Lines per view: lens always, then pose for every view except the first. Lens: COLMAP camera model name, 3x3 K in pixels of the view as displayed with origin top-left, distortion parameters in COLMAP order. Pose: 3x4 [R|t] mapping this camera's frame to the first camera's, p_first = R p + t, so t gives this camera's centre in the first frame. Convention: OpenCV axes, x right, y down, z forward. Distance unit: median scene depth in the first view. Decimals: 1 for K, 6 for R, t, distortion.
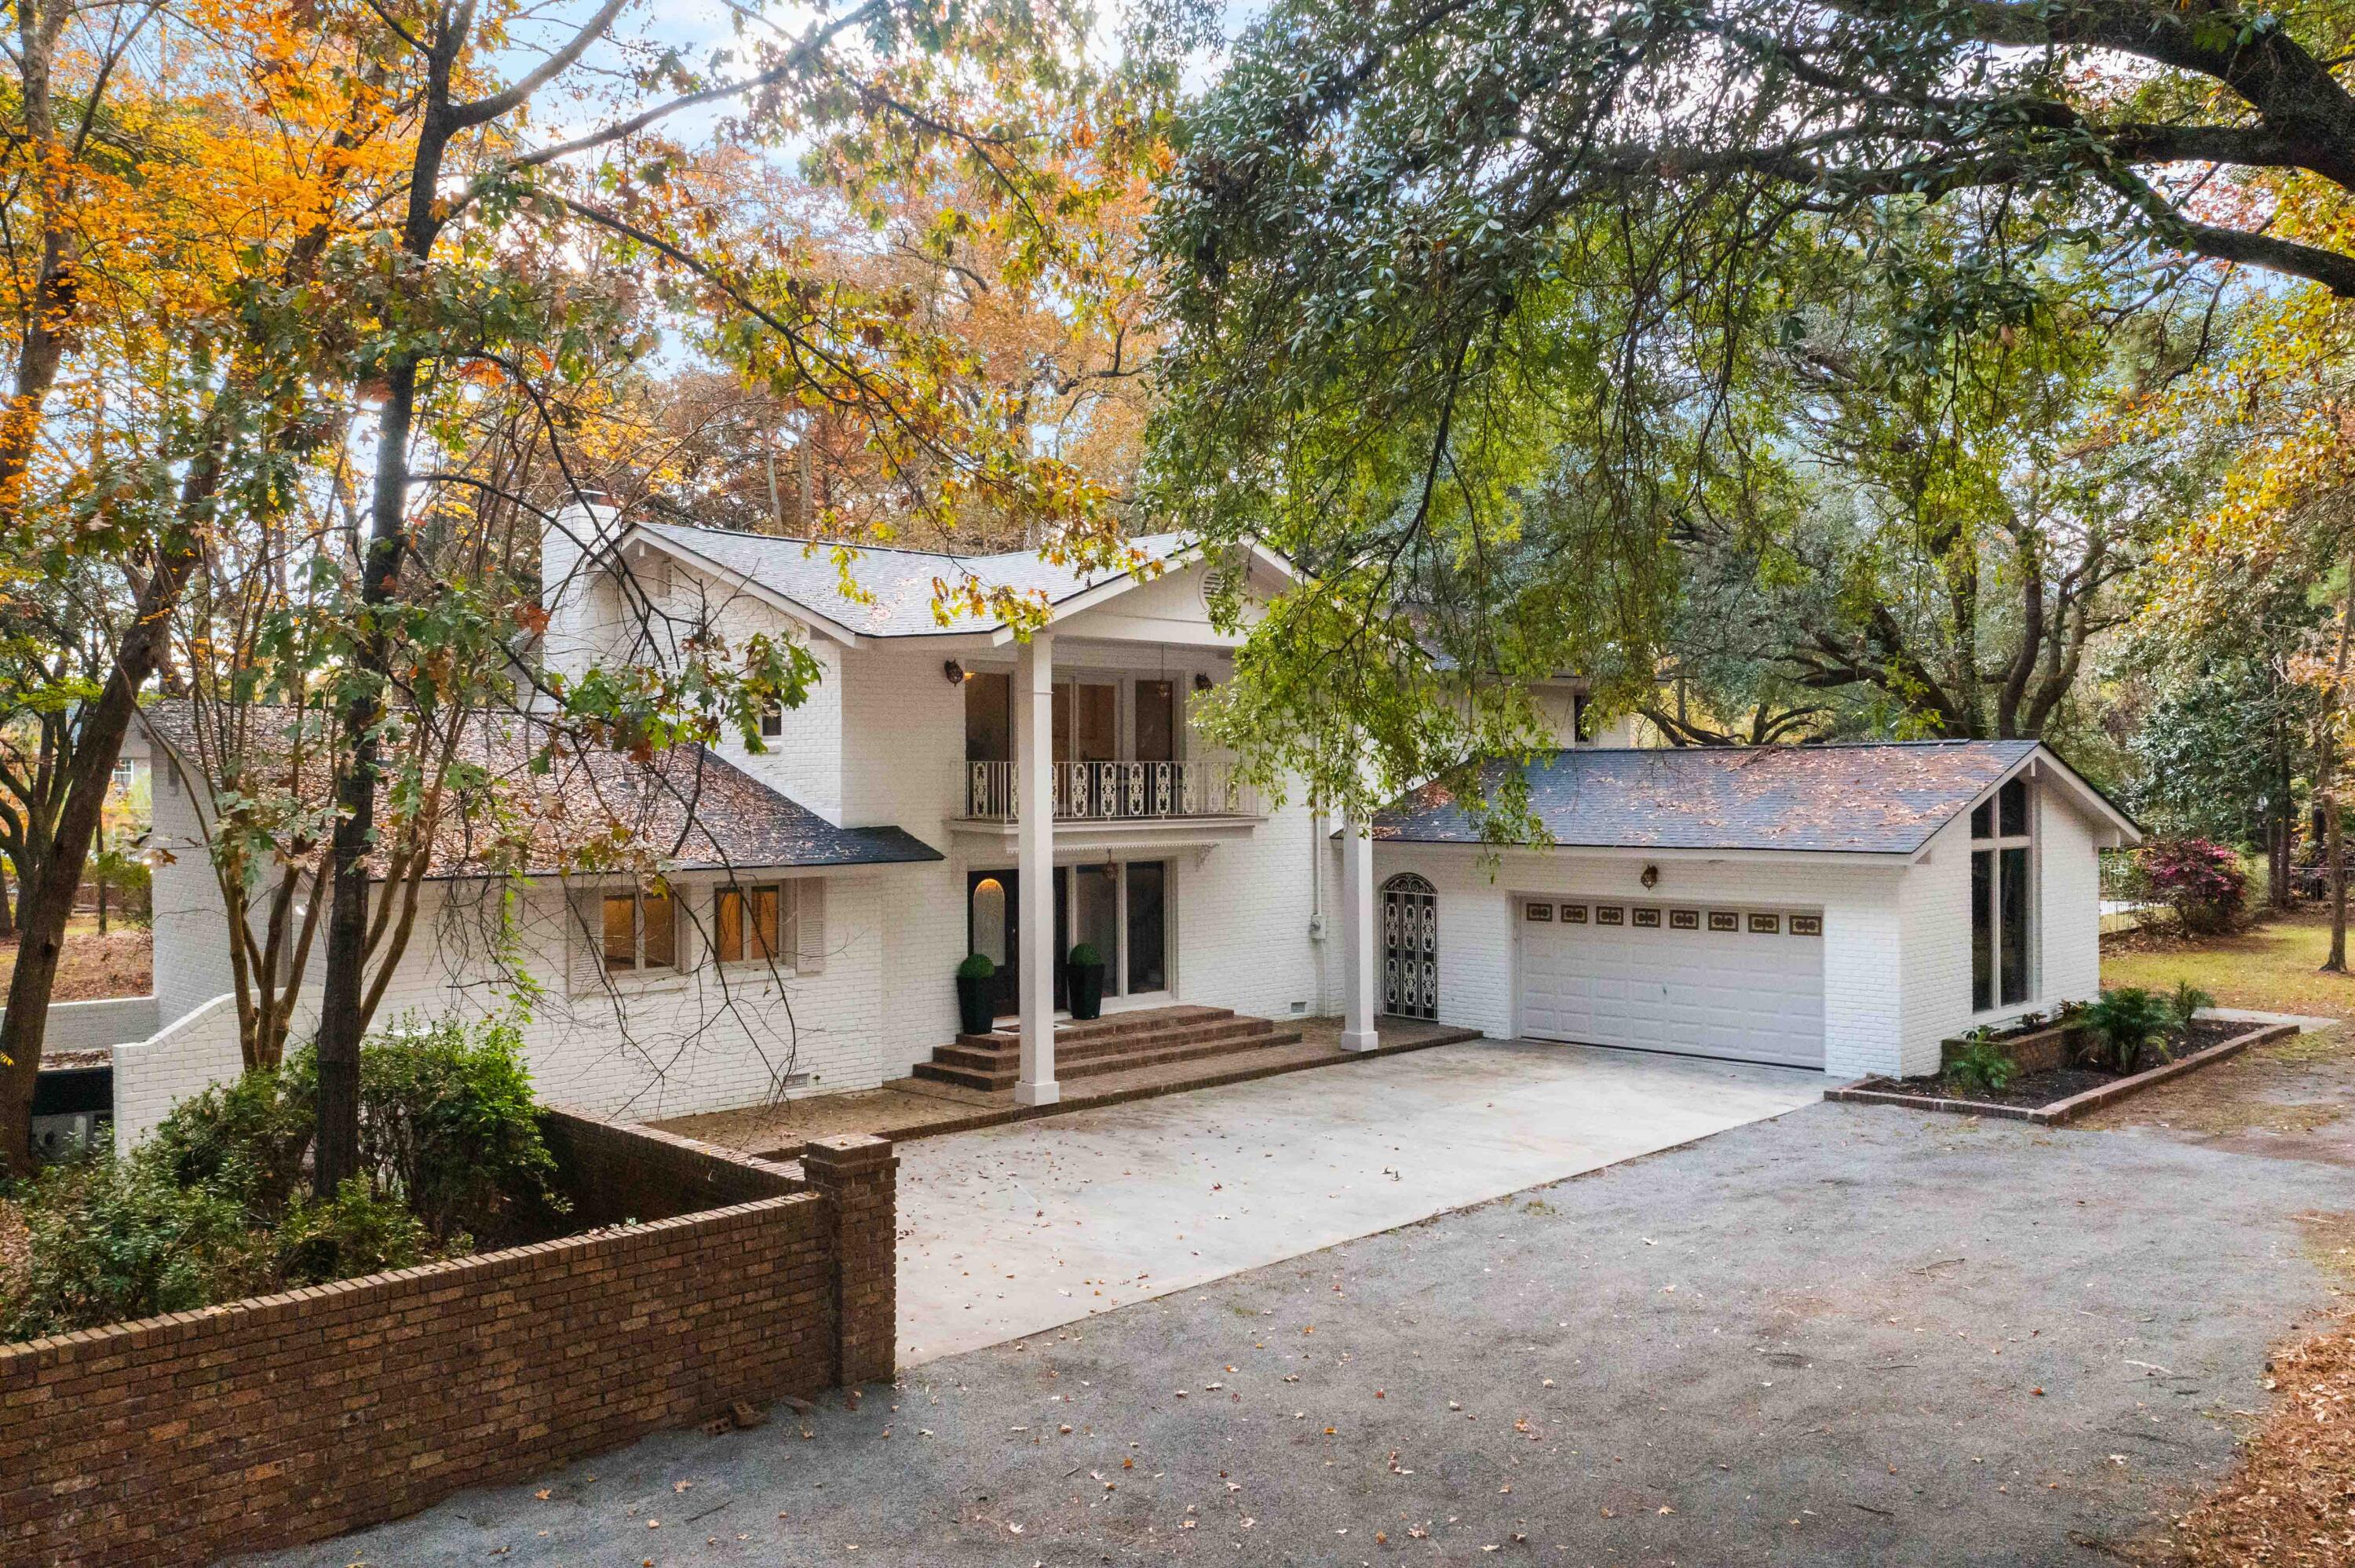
lens RADIAL K [[1864.4, 0, 1179.3], [0, 1864.4, 788.8], [0, 0, 1]] dist [-0.011019, -0.004103]
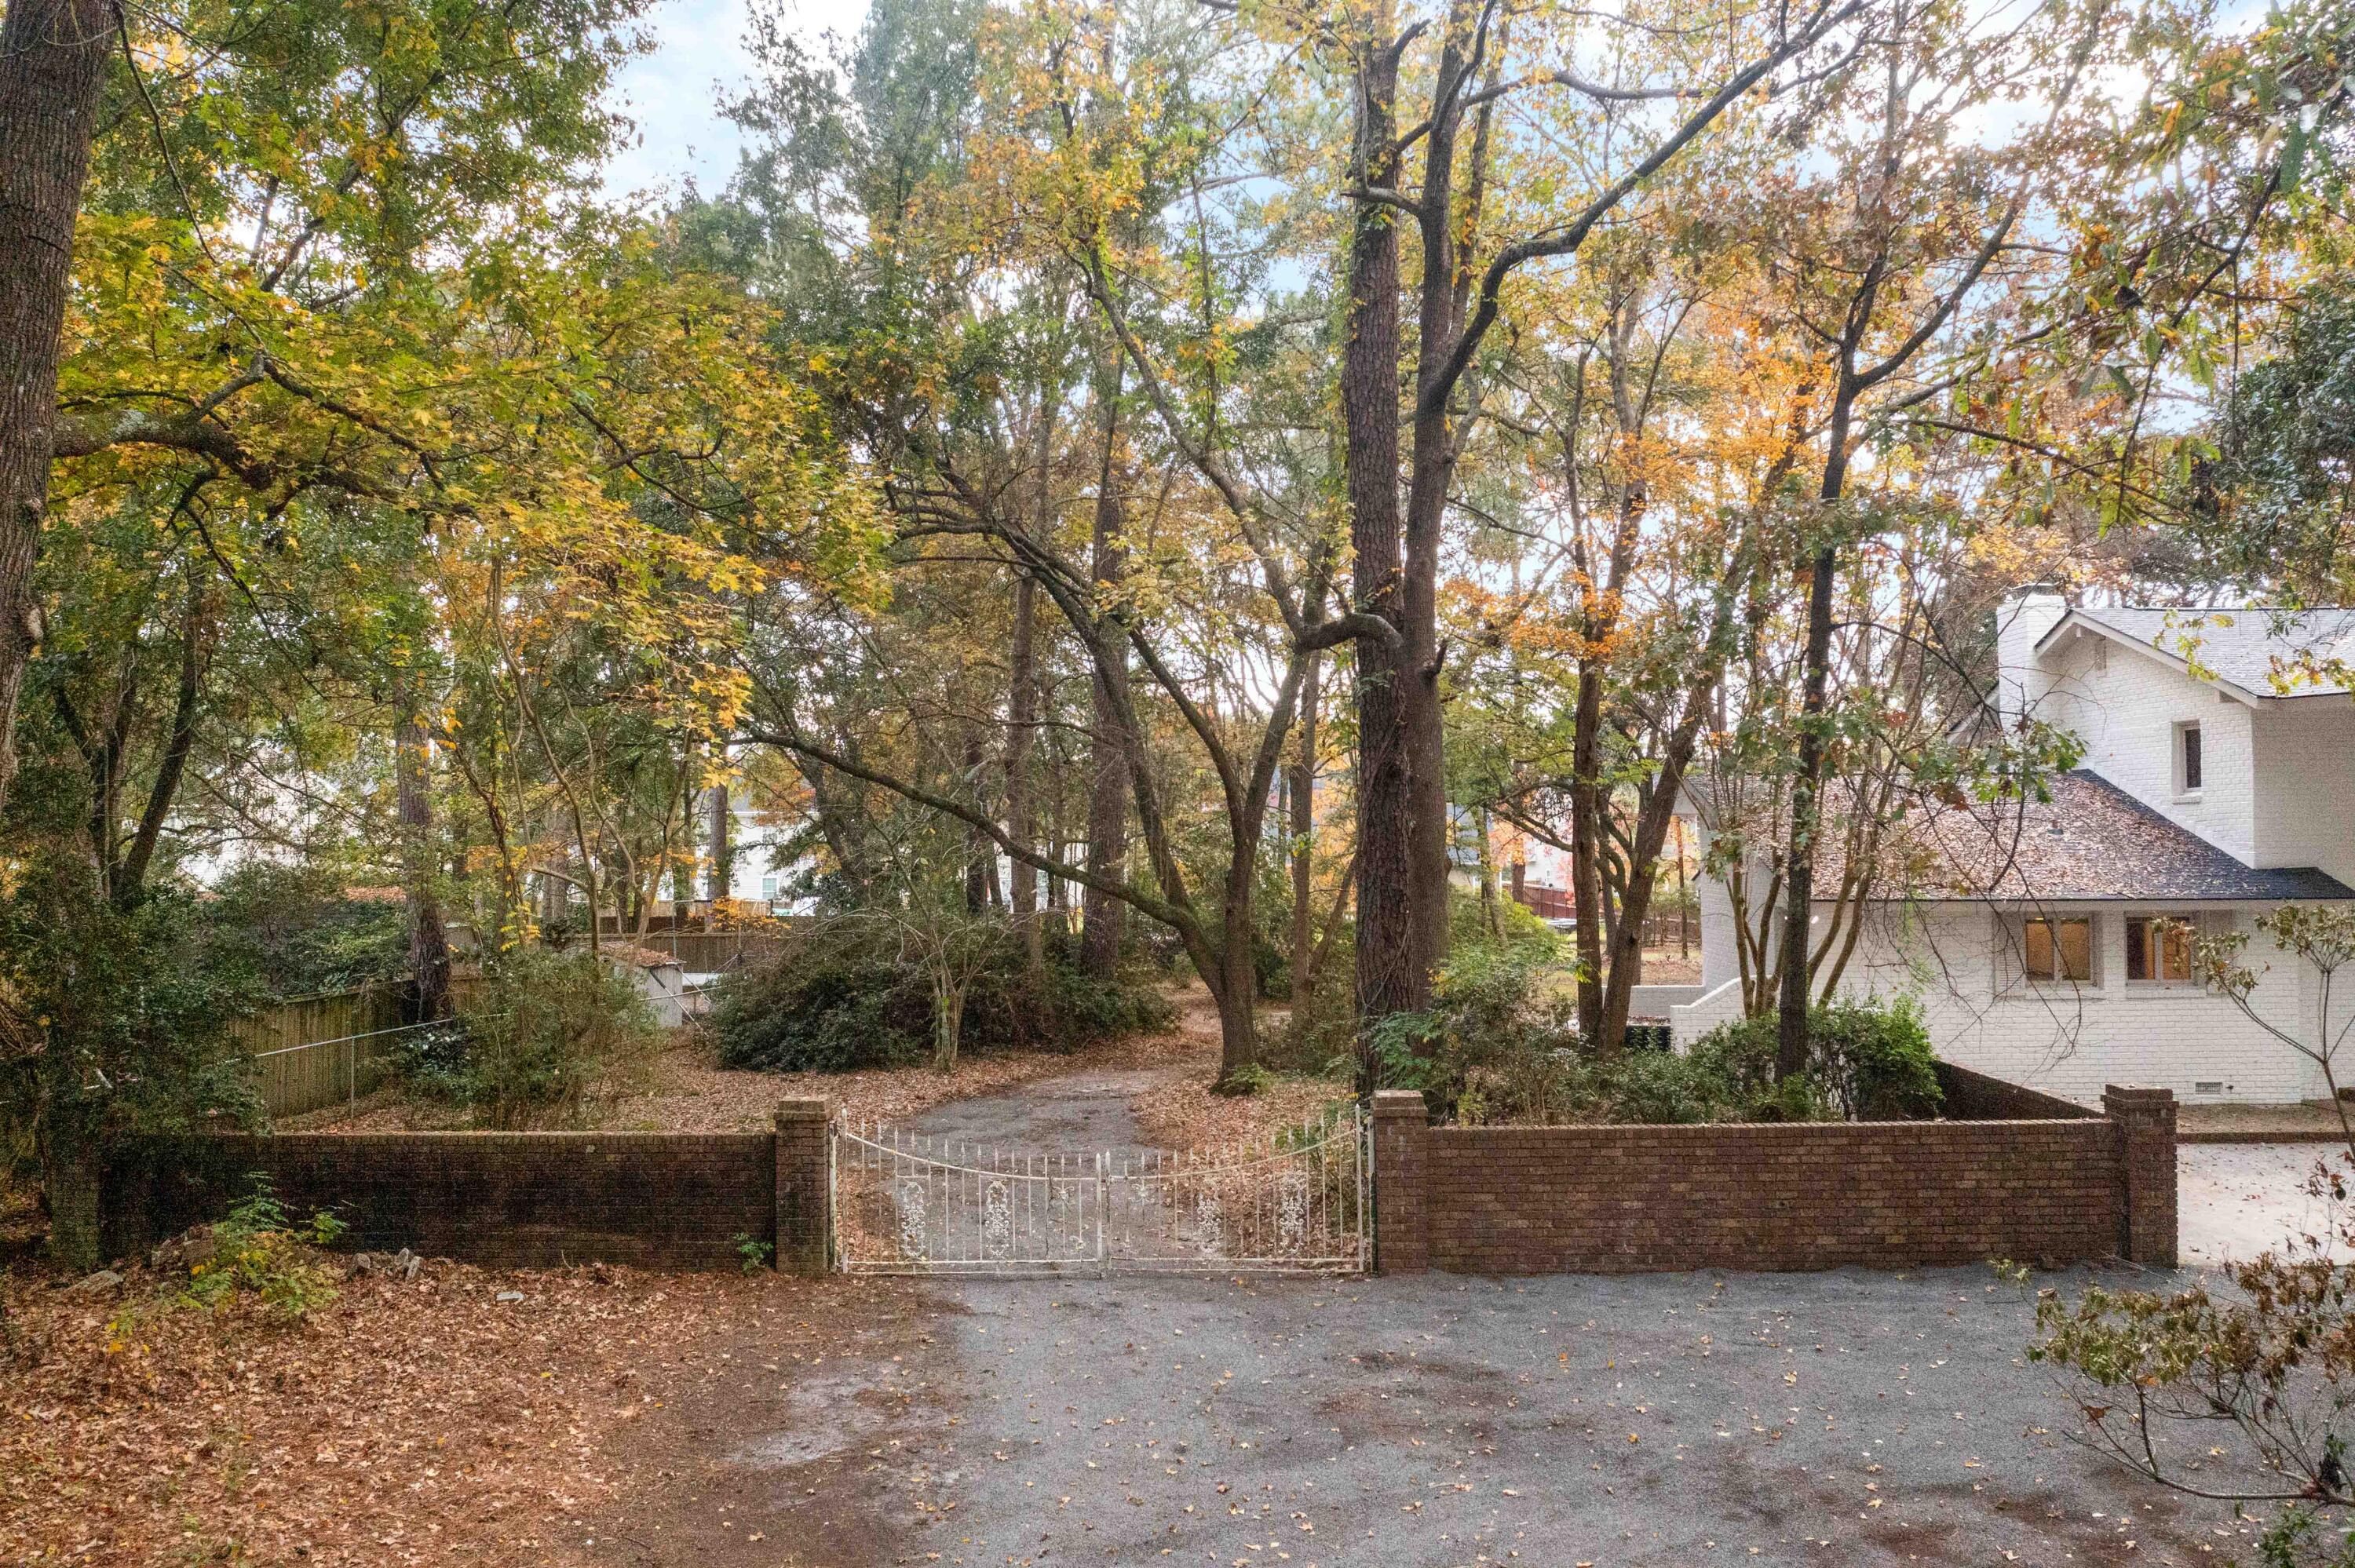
lens RADIAL K [[1864.4, 0, 1179.3], [0, 1864.4, 788.8], [0, 0, 1]] dist [-0.011019, -0.004103]
pose [[0.699489, -0.022934, -0.714275, 0.234618], [0.001690, 0.999535, -0.030439, 0.008617], [0.714641, 0.020084, 0.699203, -0.349840]]
